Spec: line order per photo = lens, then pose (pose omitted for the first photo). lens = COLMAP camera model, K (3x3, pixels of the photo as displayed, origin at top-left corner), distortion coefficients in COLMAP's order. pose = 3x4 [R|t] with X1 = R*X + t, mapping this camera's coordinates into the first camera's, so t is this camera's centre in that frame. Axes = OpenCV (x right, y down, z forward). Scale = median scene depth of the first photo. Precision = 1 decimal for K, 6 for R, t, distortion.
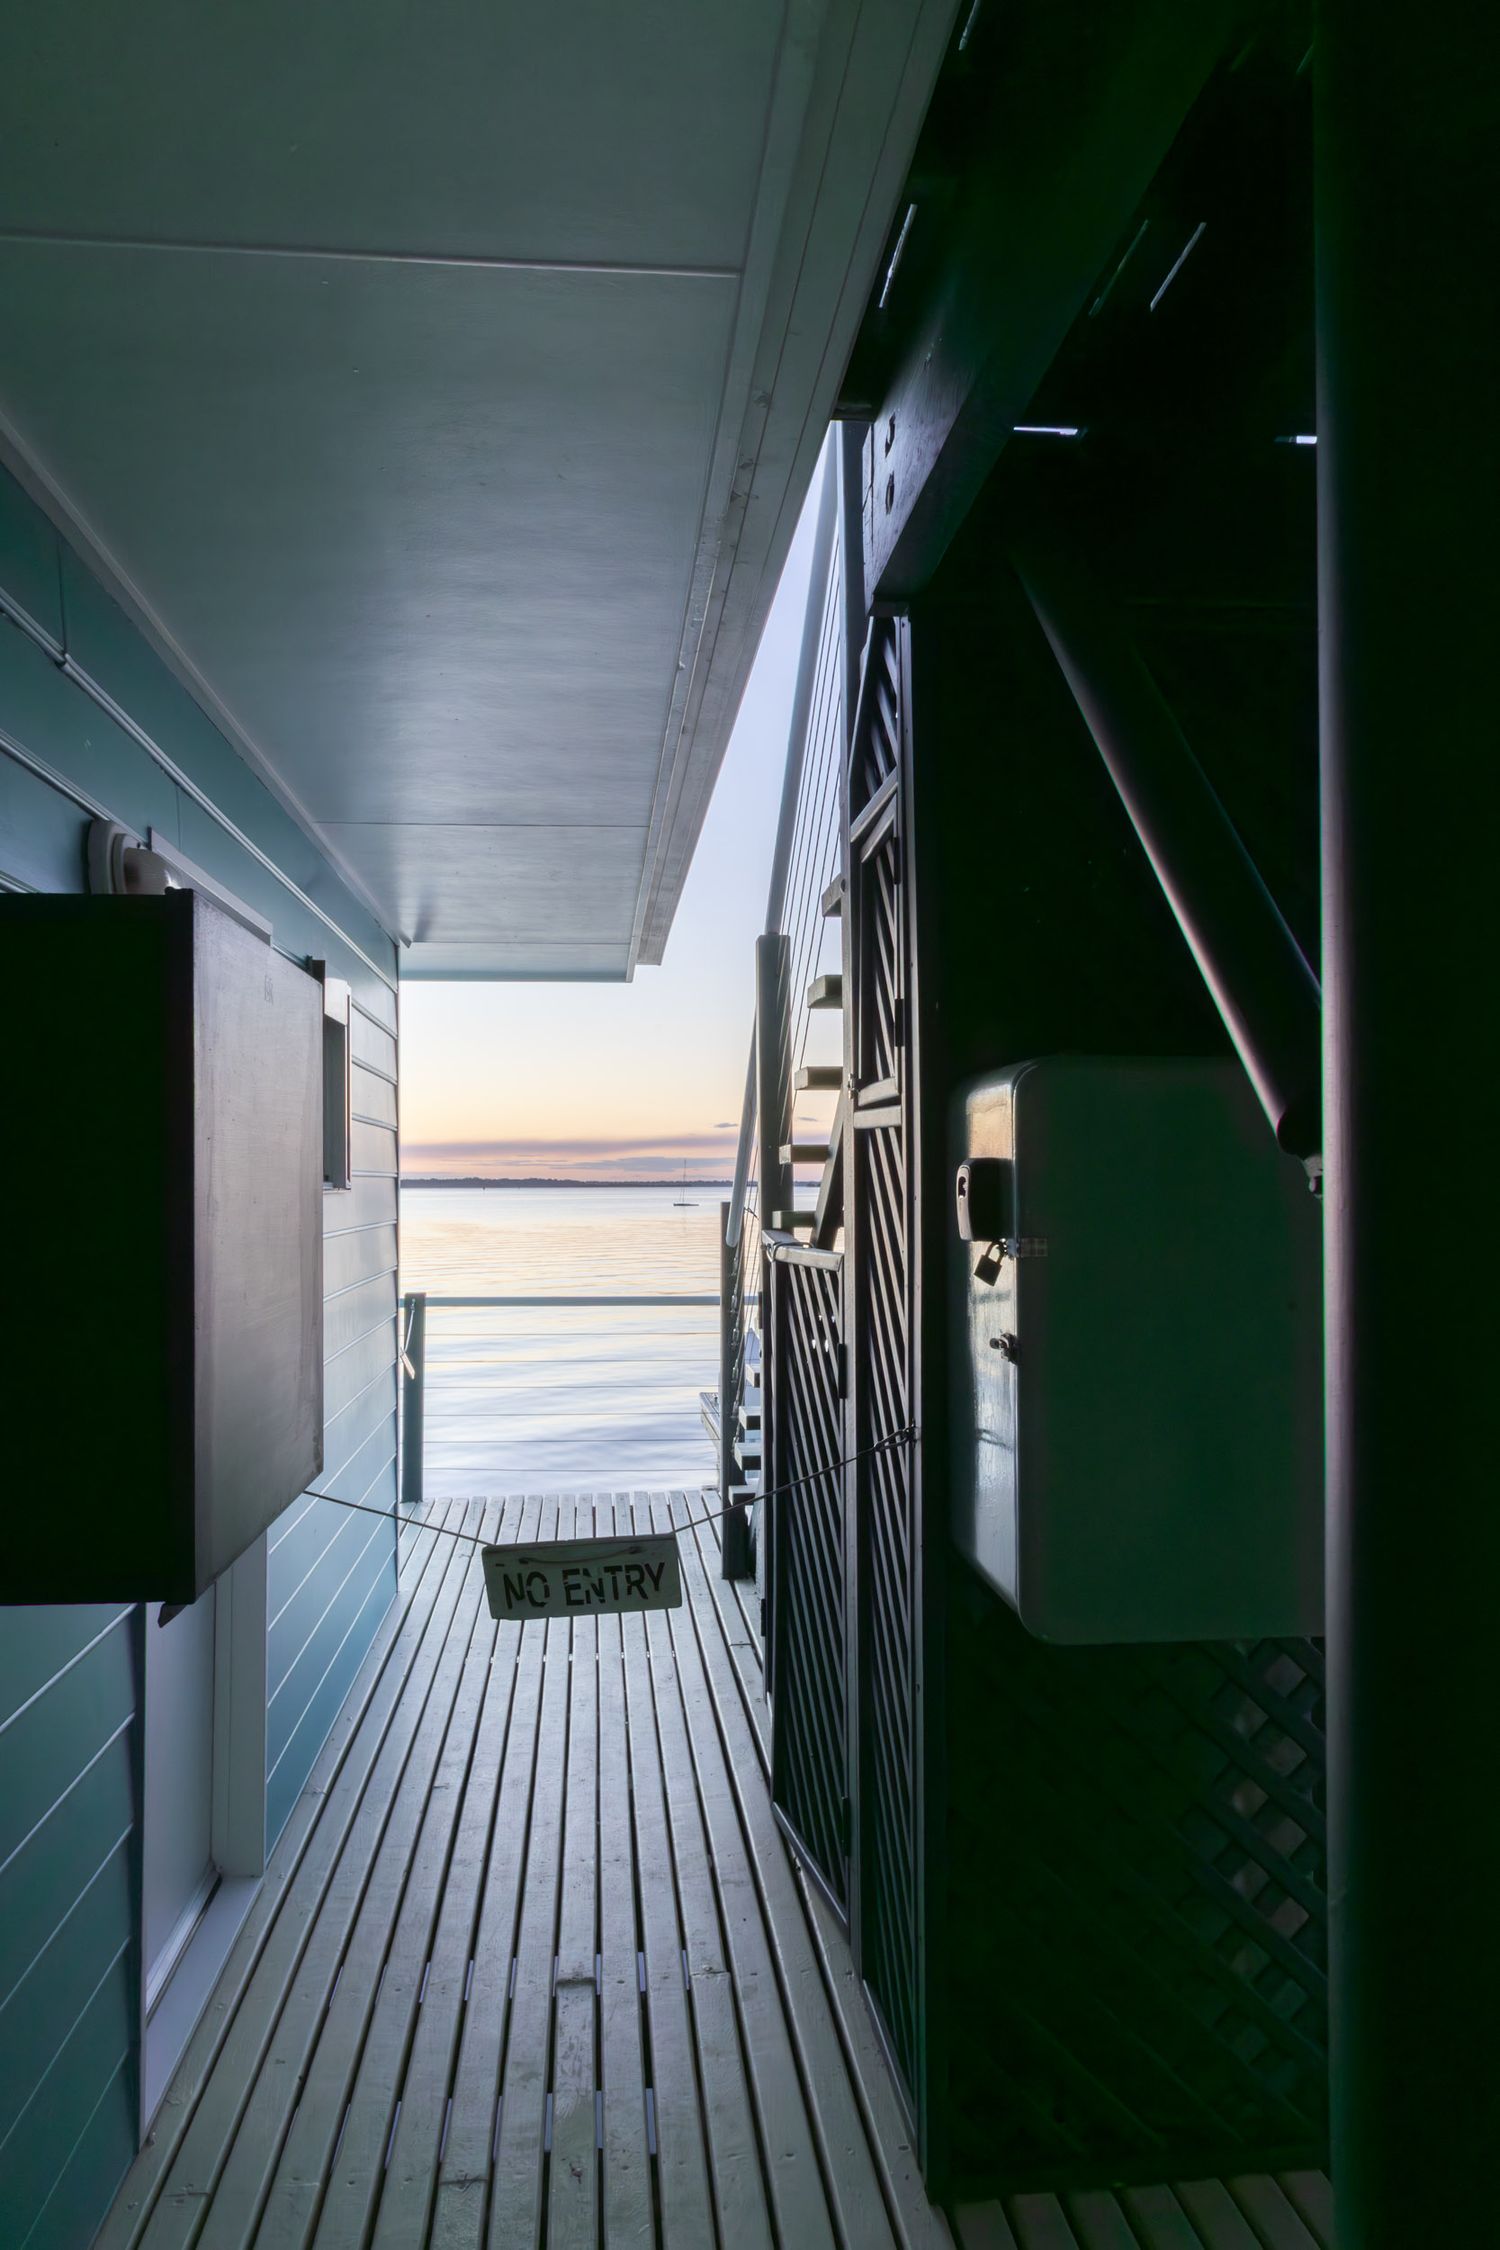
lens RADIAL K [[1510.7, 0, 750.0], [0, 1510.7, 1125.0], [0, 0, 1]] dist [0.003067, 0.001370]
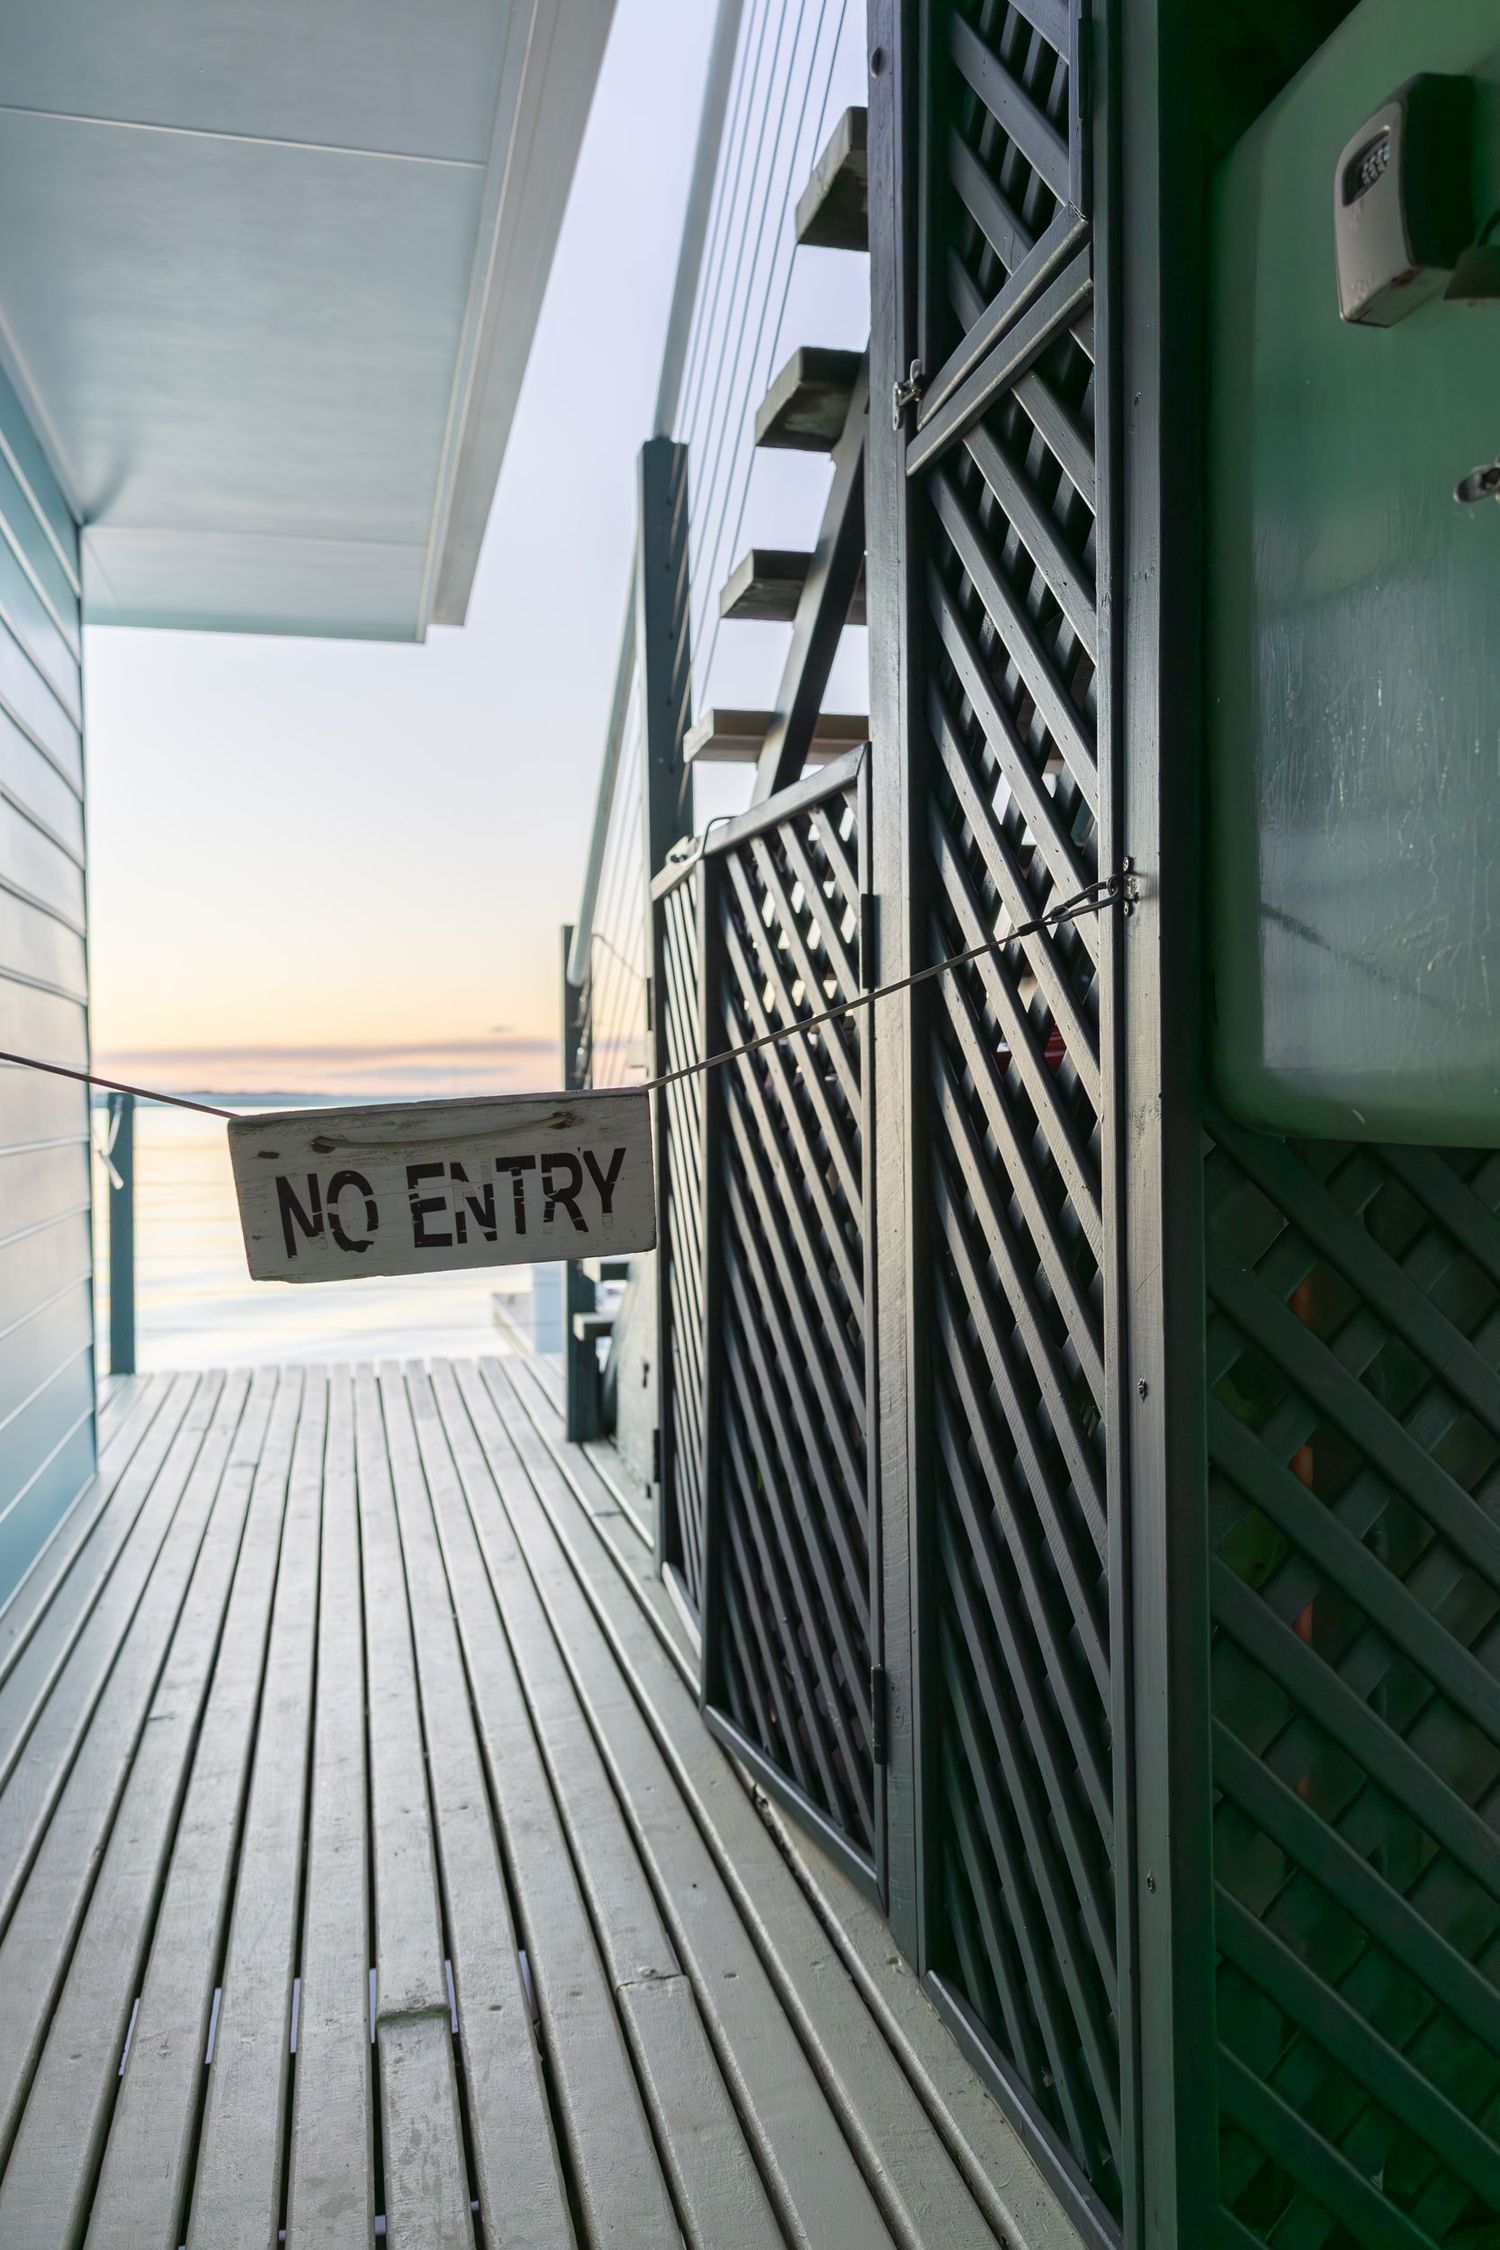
lens RADIAL K [[1651.7, 0, 750.0], [0, 1651.7, 1125.0], [0, 0, 1]] dist [0.004192, -0.000800]
pose [[0.990498, -0.007439, 0.137329, -0.068738], [0.001374, 0.999022, 0.044203, 0.200341], [-0.137524, -0.043595, 0.989539, 0.371161]]
